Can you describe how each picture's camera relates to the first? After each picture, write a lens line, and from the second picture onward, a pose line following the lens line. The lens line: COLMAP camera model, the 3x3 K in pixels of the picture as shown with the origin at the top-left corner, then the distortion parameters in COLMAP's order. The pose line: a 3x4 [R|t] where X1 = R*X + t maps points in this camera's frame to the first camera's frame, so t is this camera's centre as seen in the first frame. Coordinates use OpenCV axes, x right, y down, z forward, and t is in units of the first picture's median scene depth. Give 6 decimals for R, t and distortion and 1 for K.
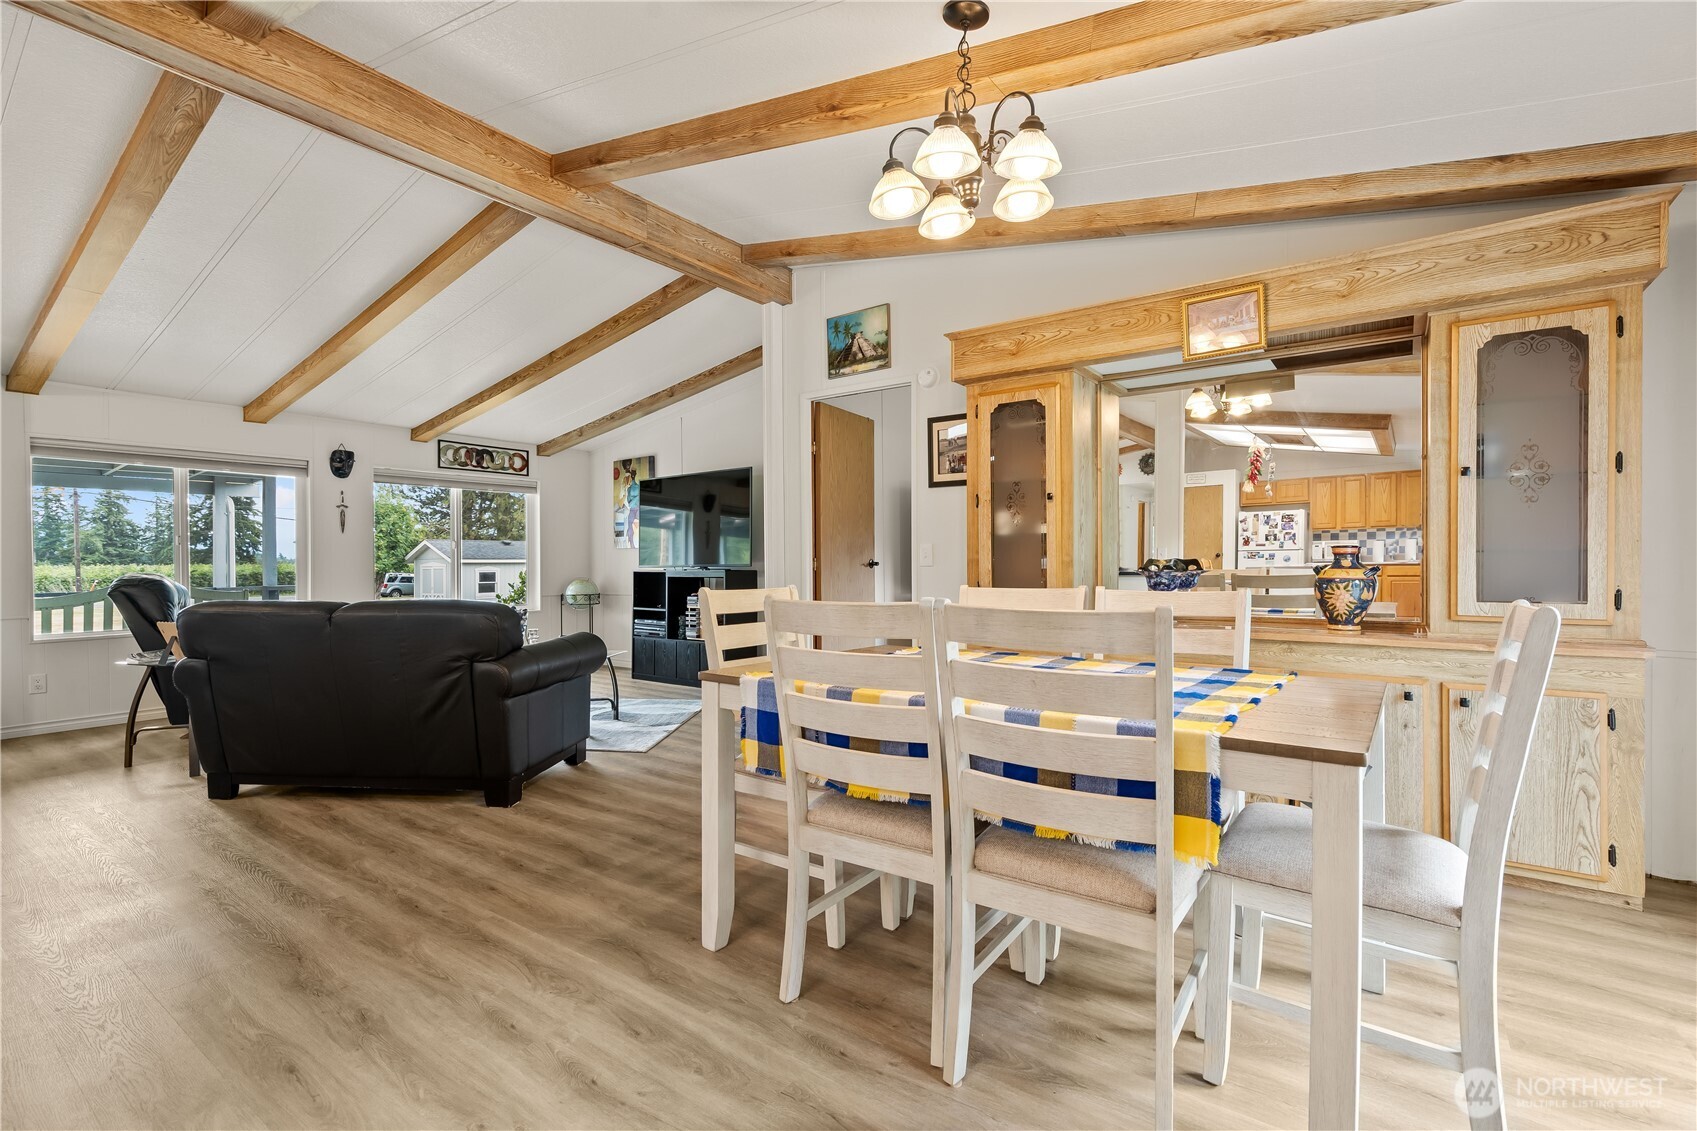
lens RADIAL K [[778.1, 0, 831.1], [0, 778.1, 559.5], [0, 0, 1]] dist [-0.009355, 0.004051]
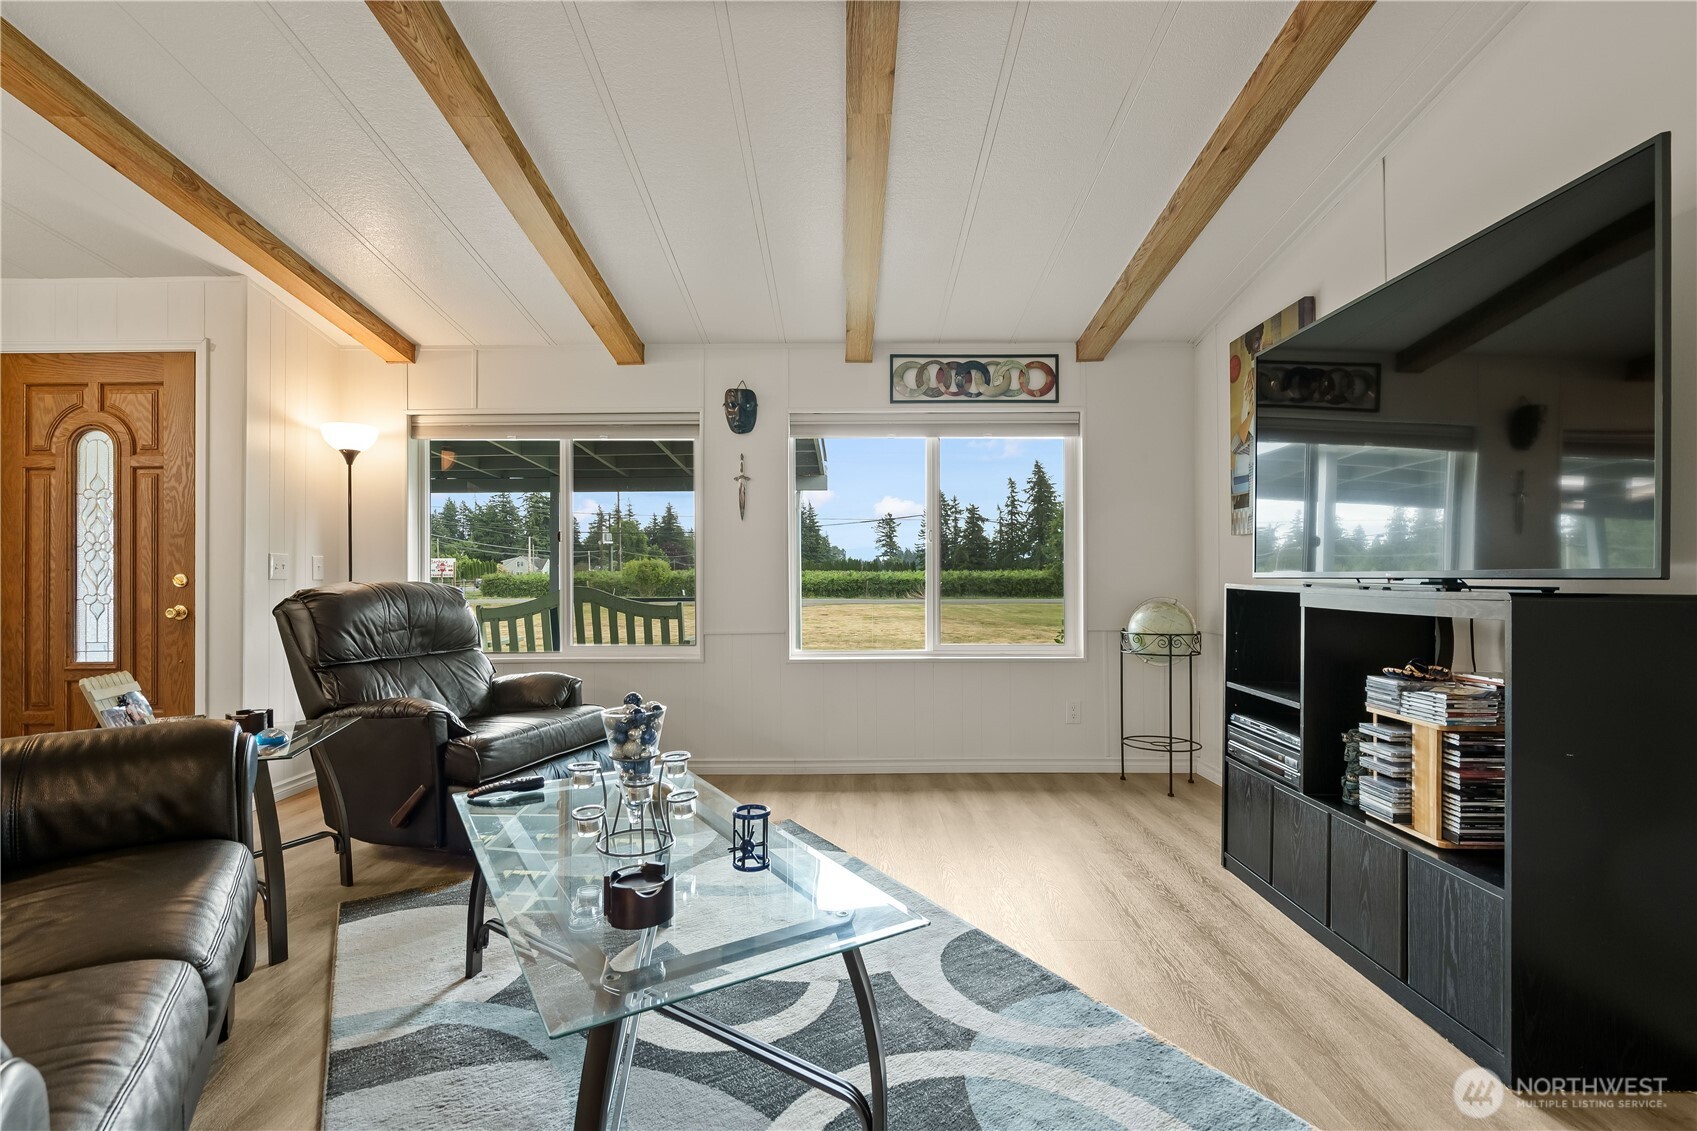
lens RADIAL K [[778.1, 0, 855.0], [0, 778.1, 564.9], [0, 0, 1]] dist [-0.009355, 0.004051]
pose [[0.612543, -0.006140, -0.790413, -0.099884], [0.005971, 0.999977, -0.003141, 0.006357], [0.790414, -0.002796, 0.612566, 0.977900]]
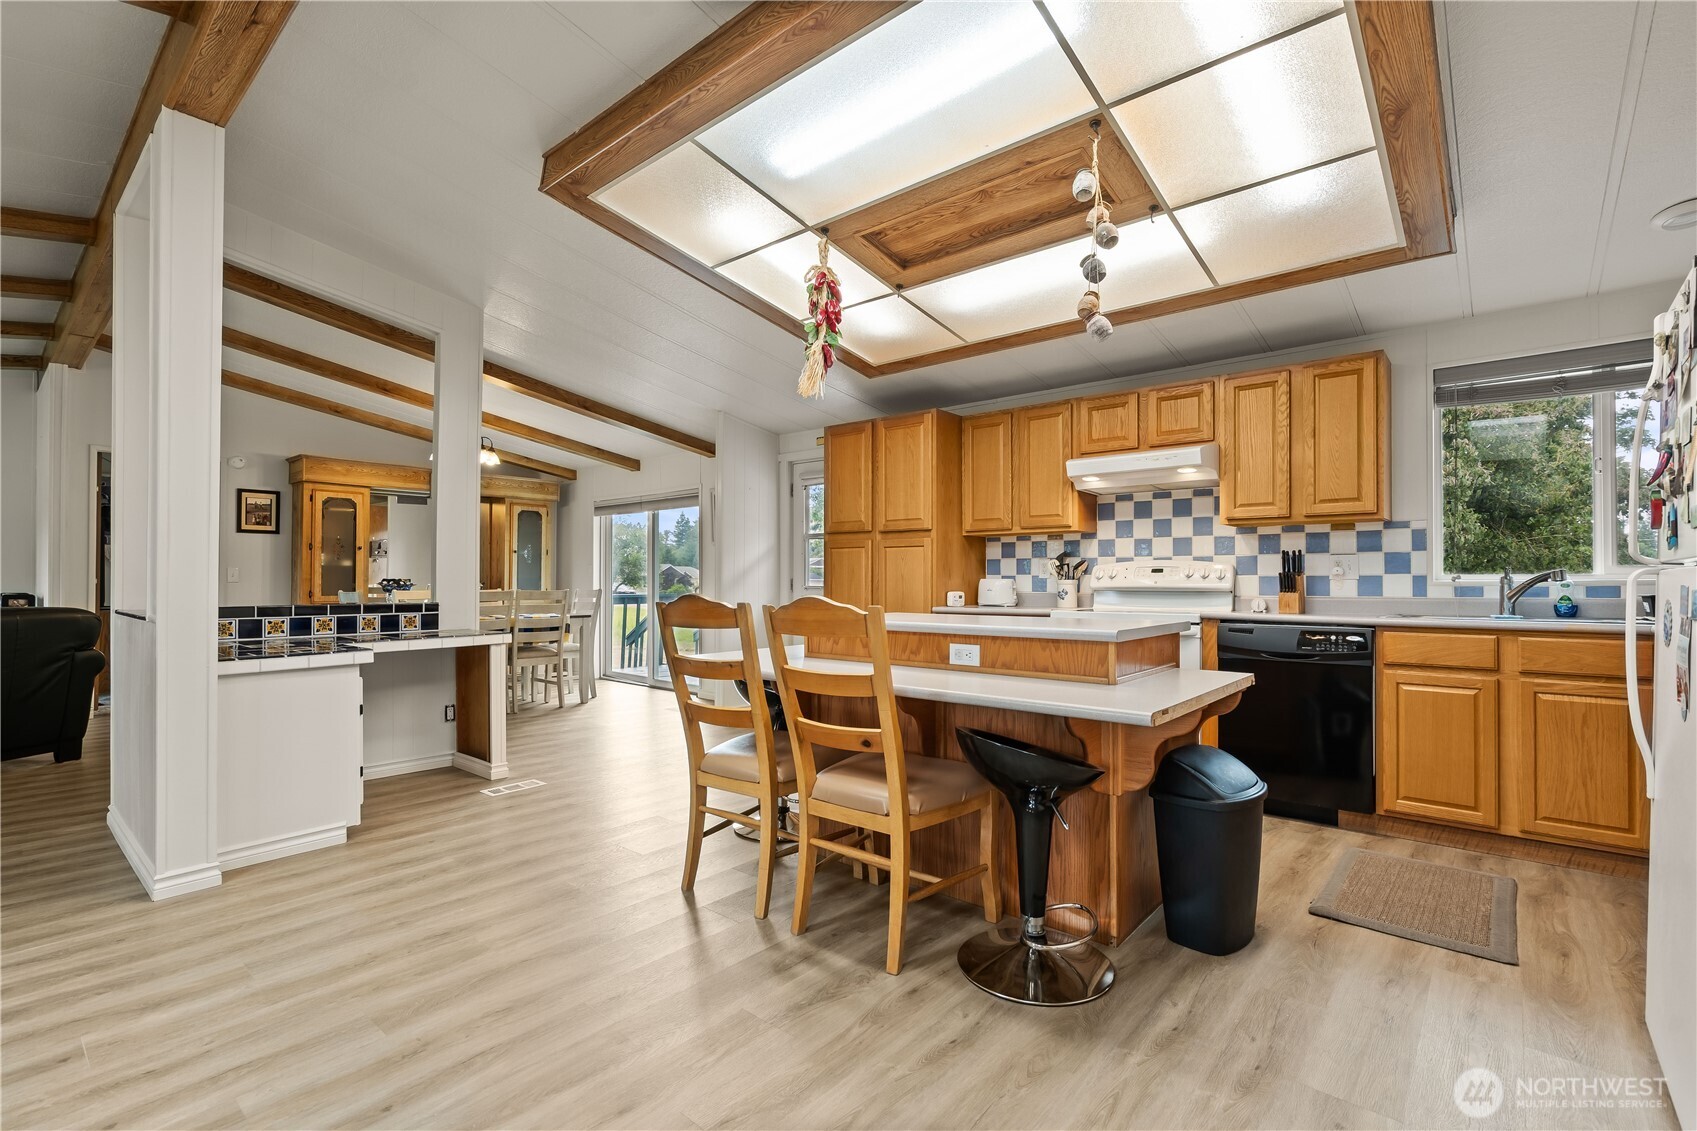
lens RADIAL K [[778.1, 0, 856.5], [0, 778.1, 573.4], [0, 0, 1]] dist [-0.009355, 0.004051]
pose [[0.064834, 0.011266, 0.997832, -1.278740], [-0.005789, 0.999924, -0.010914, 0.001291], [-0.997879, -0.005069, 0.064894, -0.338892]]
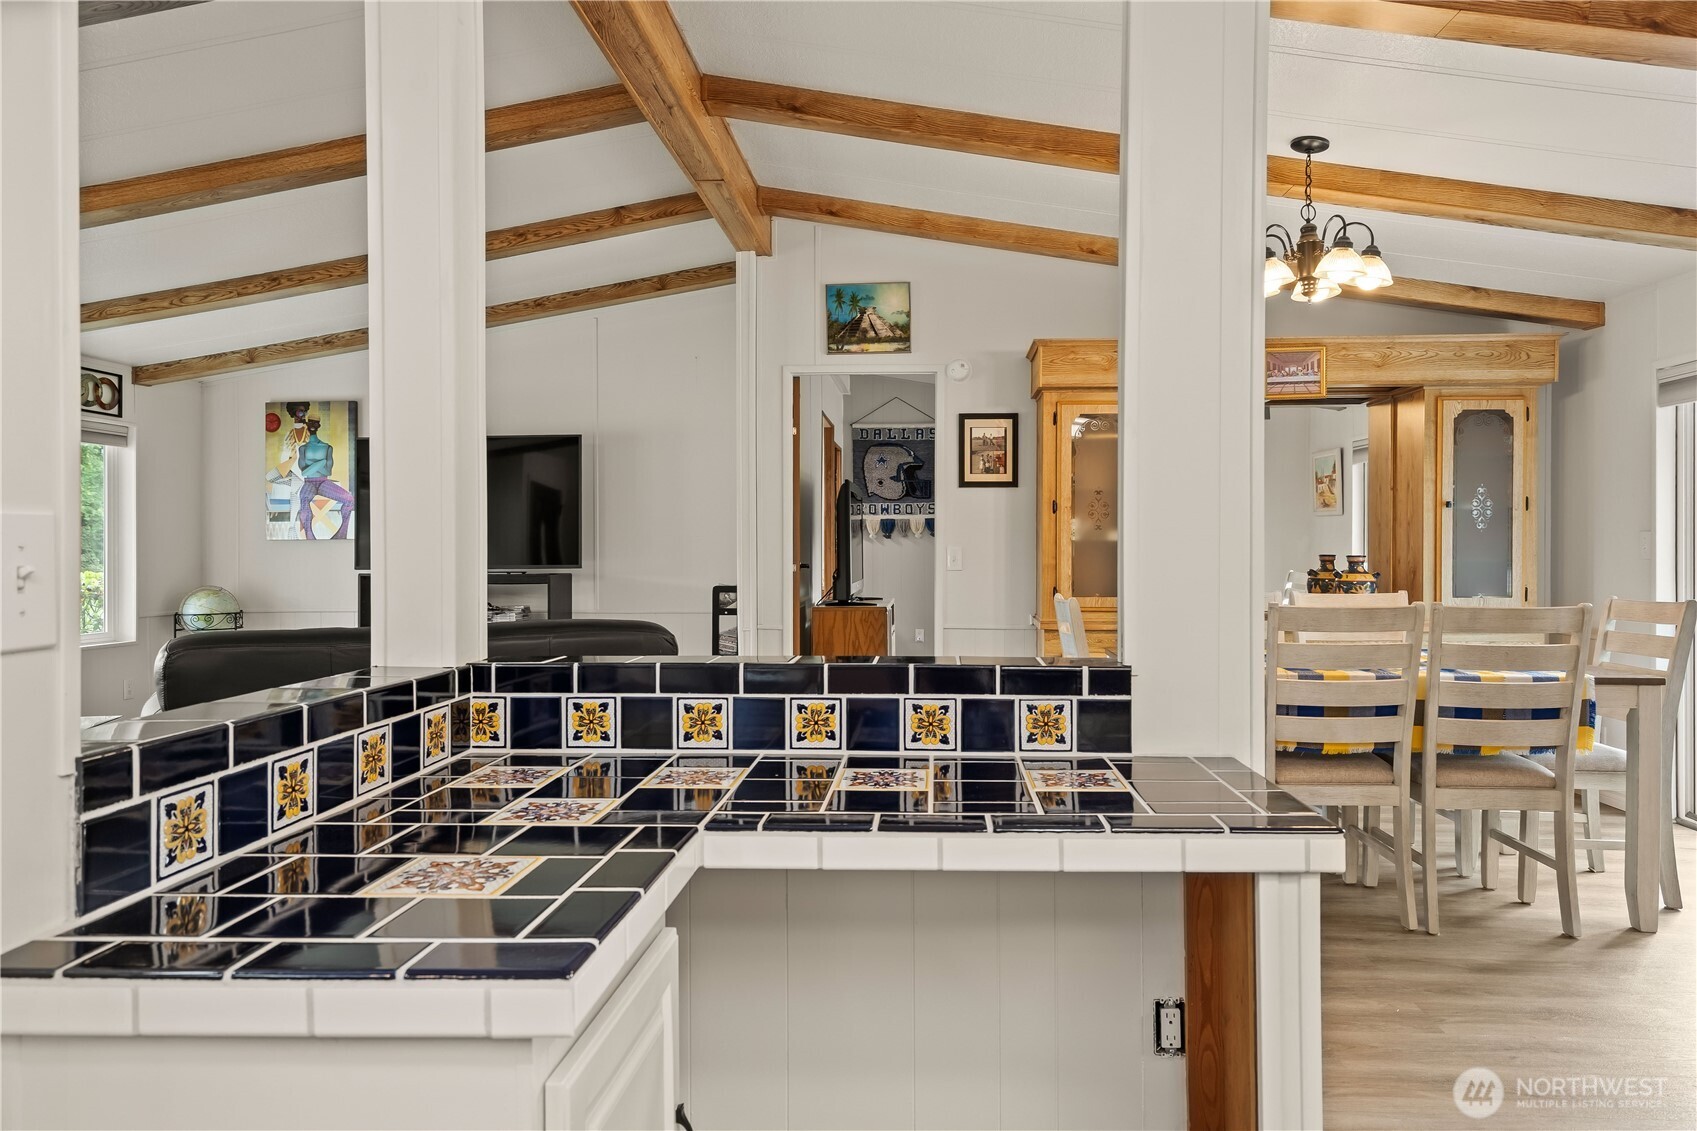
lens RADIAL K [[1100.3, 0, 874.5], [0, 1100.3, 547.2], [0, 0, 1]] dist [0.017172, -0.000317]
pose [[0.831751, 0.005709, 0.555120, -0.655910], [-0.005056, 0.999984, -0.002710, -0.014310], [-0.555126, -0.000553, 0.831766, -0.050683]]
